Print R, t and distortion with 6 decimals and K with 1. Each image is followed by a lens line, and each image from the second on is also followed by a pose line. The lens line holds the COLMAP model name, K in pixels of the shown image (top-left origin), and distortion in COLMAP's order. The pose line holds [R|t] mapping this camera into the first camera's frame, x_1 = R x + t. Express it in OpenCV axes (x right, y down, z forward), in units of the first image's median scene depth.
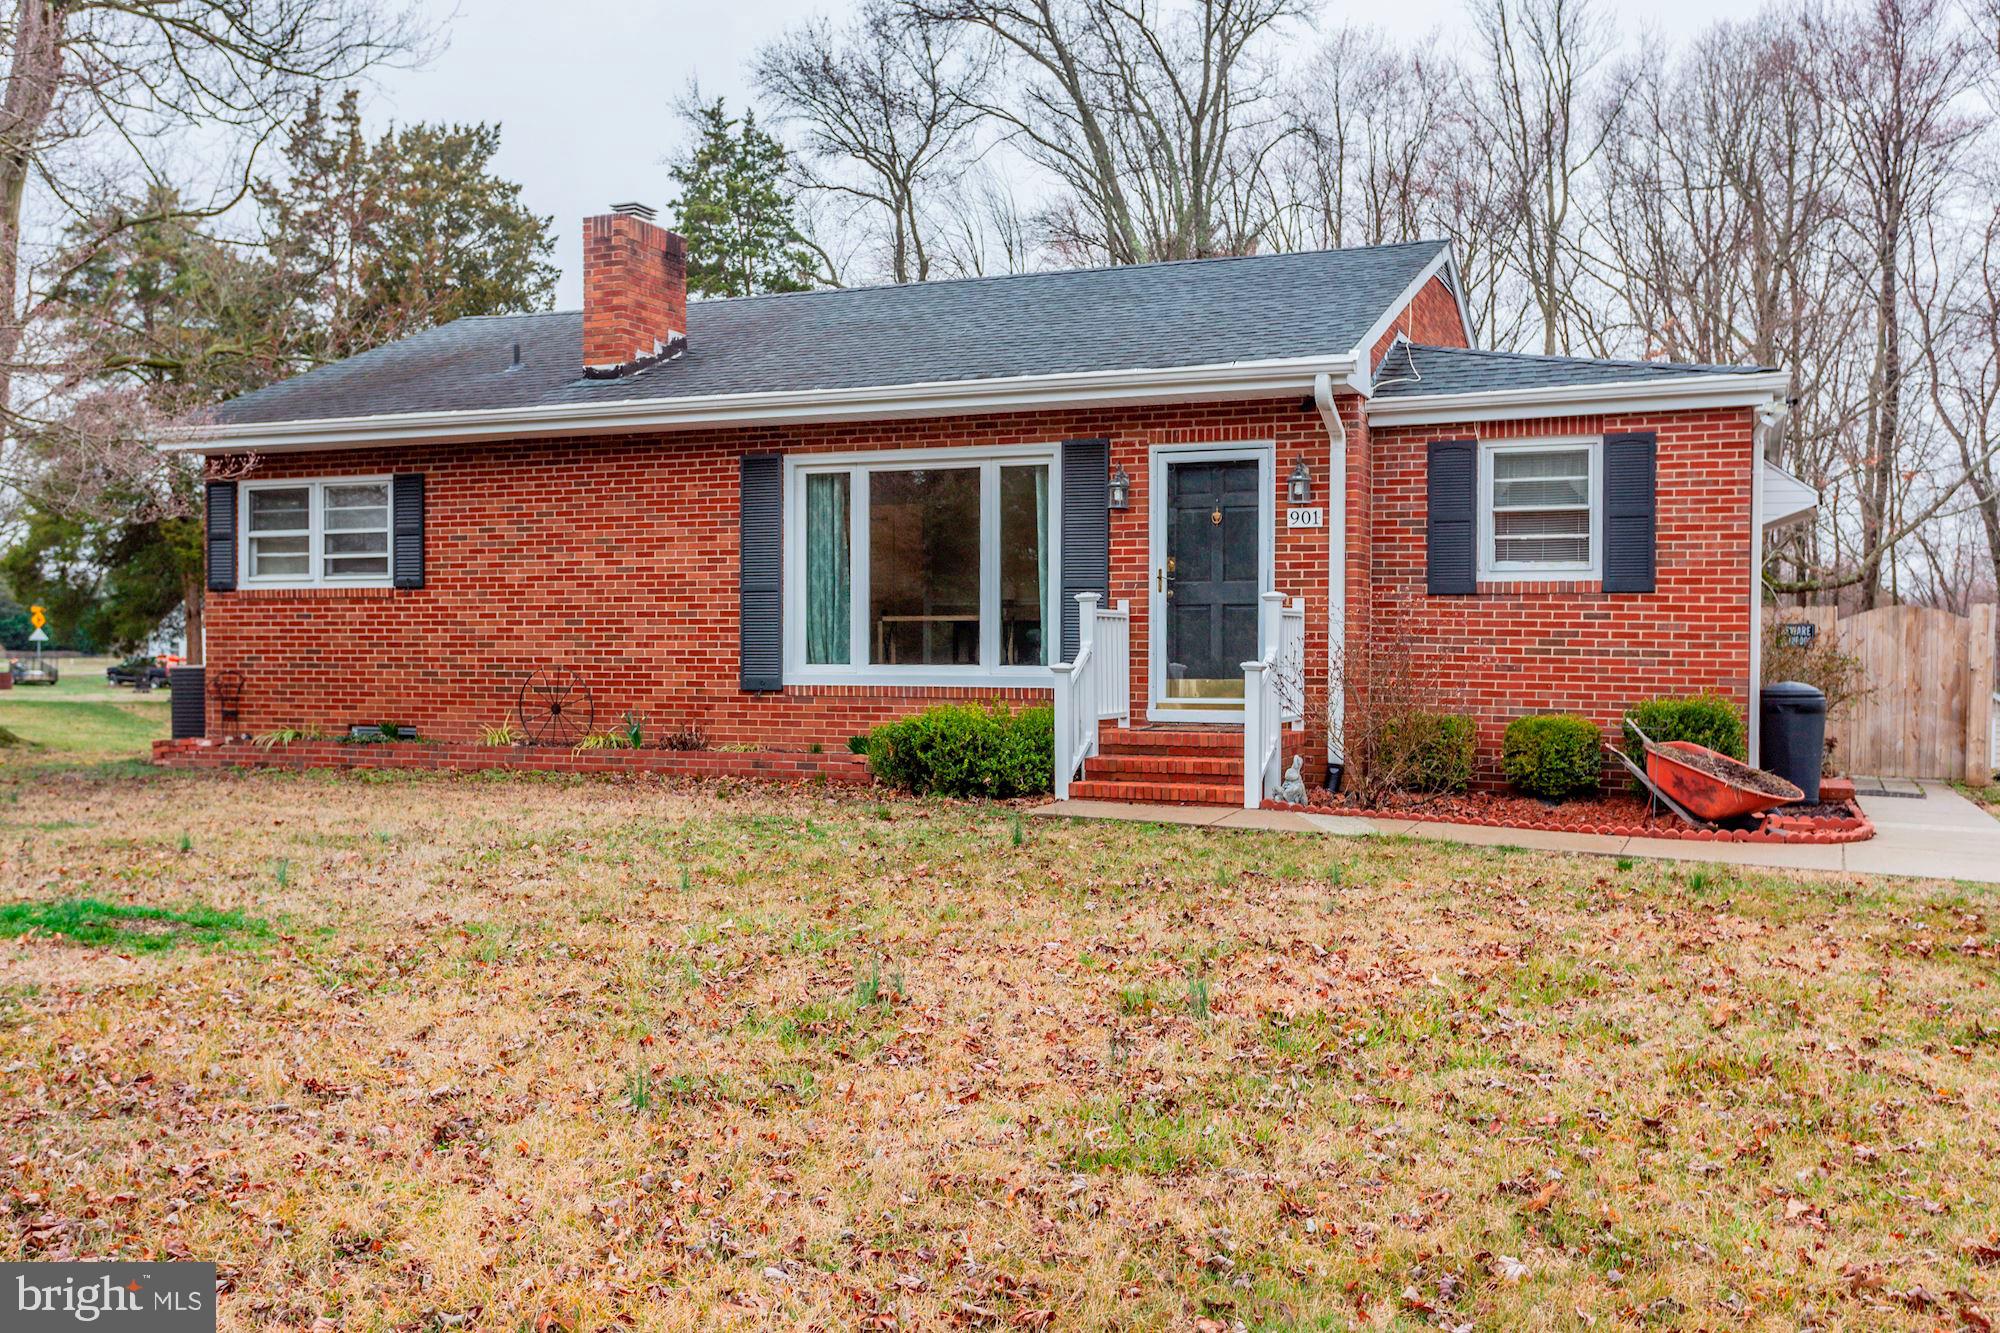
lens RADIAL K [[1767.7, 0, 1002.0], [0, 1767.7, 666.6], [0, 0, 1]] dist [0.001032, -0.005716]
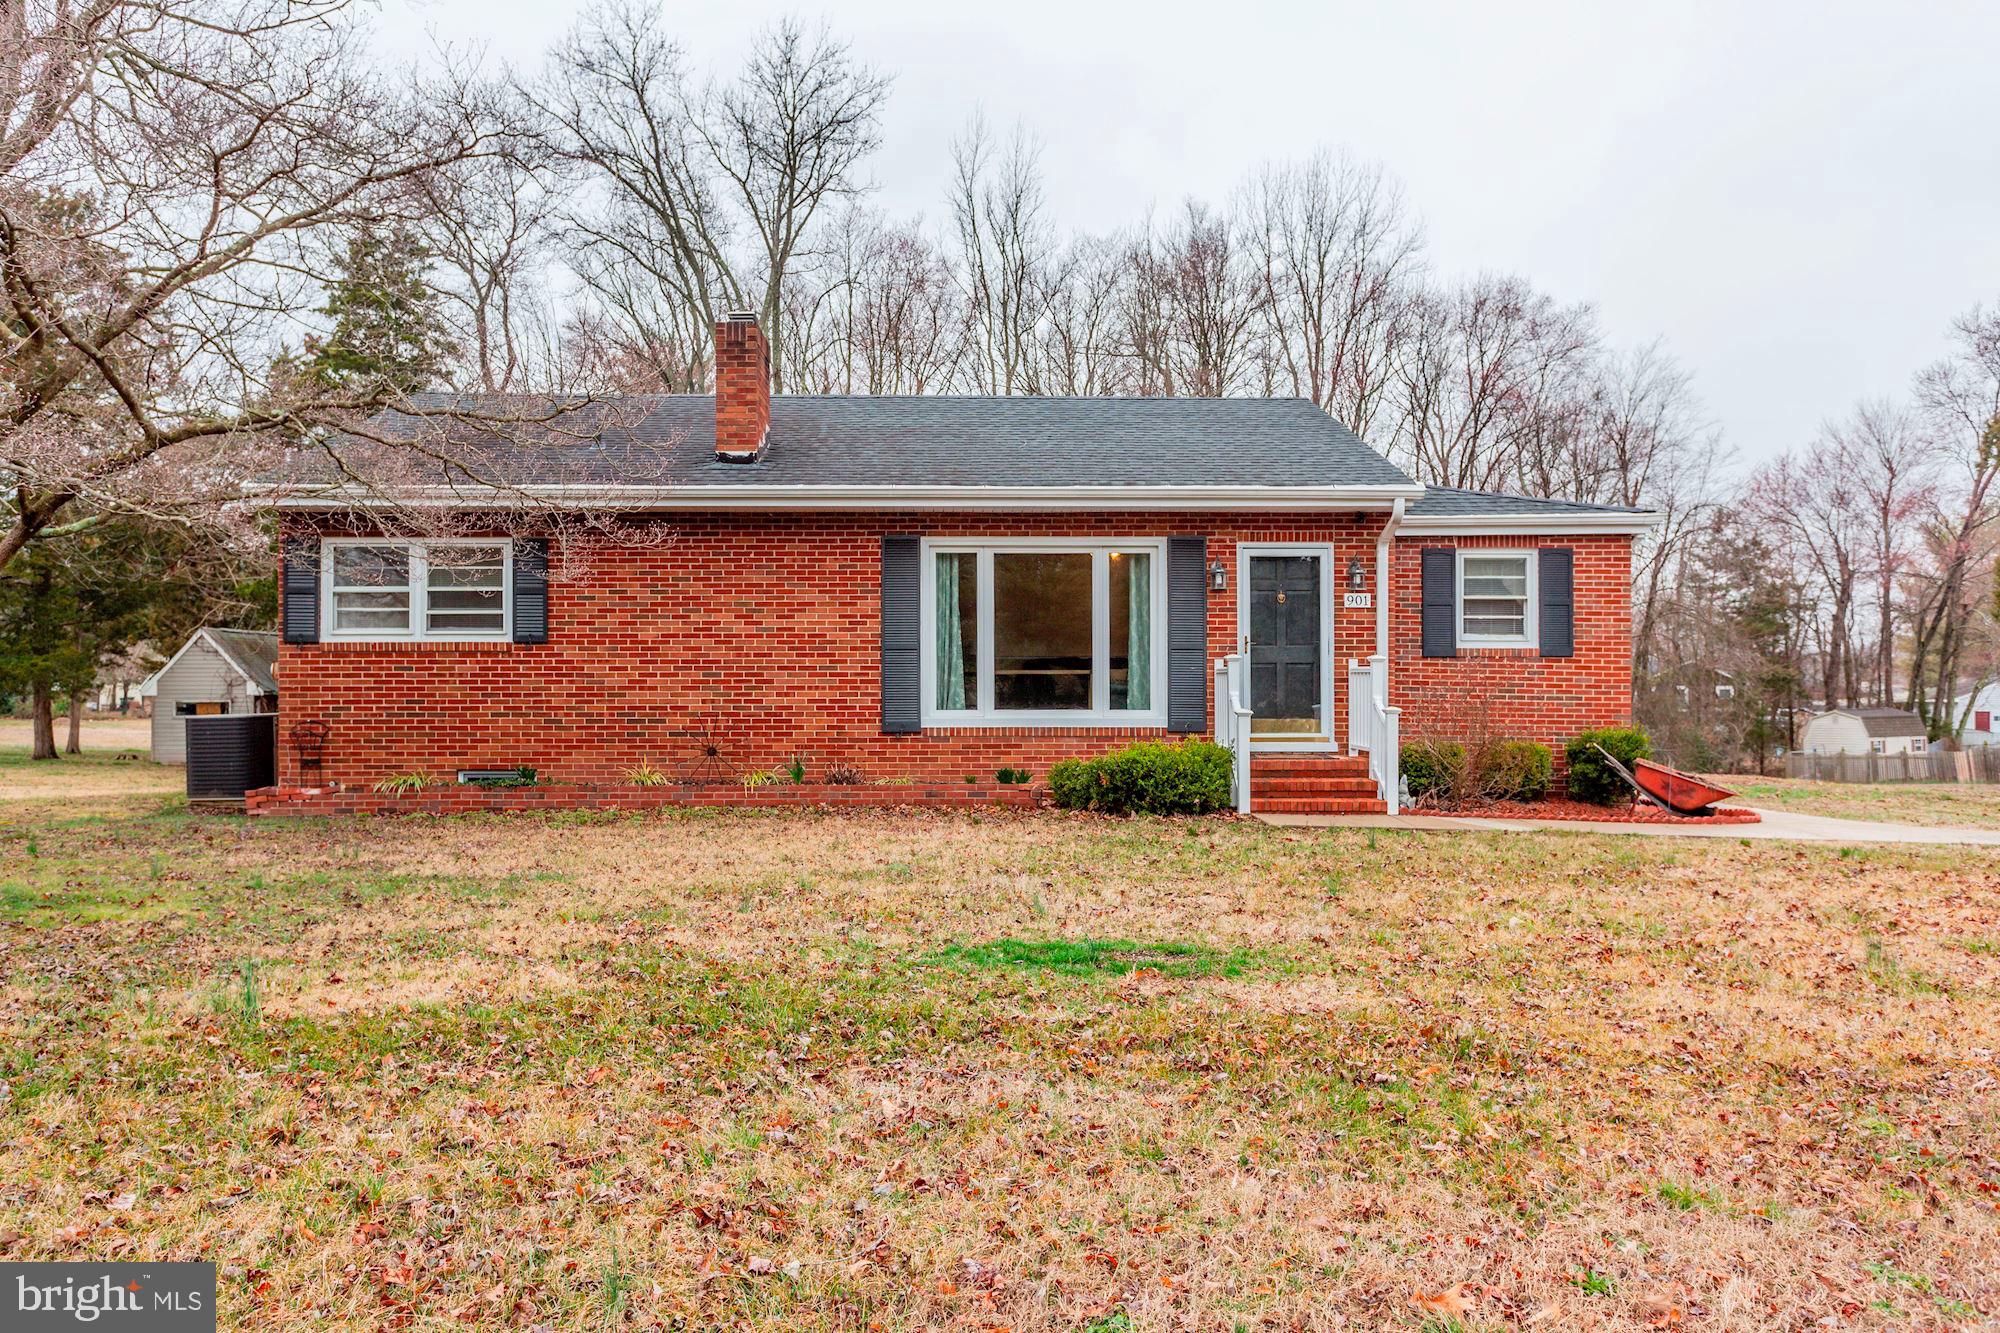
lens RADIAL K [[1386.6, 0, 1003.9], [0, 1386.6, 676.8], [0, 0, 1]] dist [-0.007200, 0.003826]
pose [[0.915814, -0.001890, 0.401597, -0.451681], [0.006852, 0.999917, -0.010920, -0.013419], [-0.401543, 0.012752, 0.915751, 0.111310]]
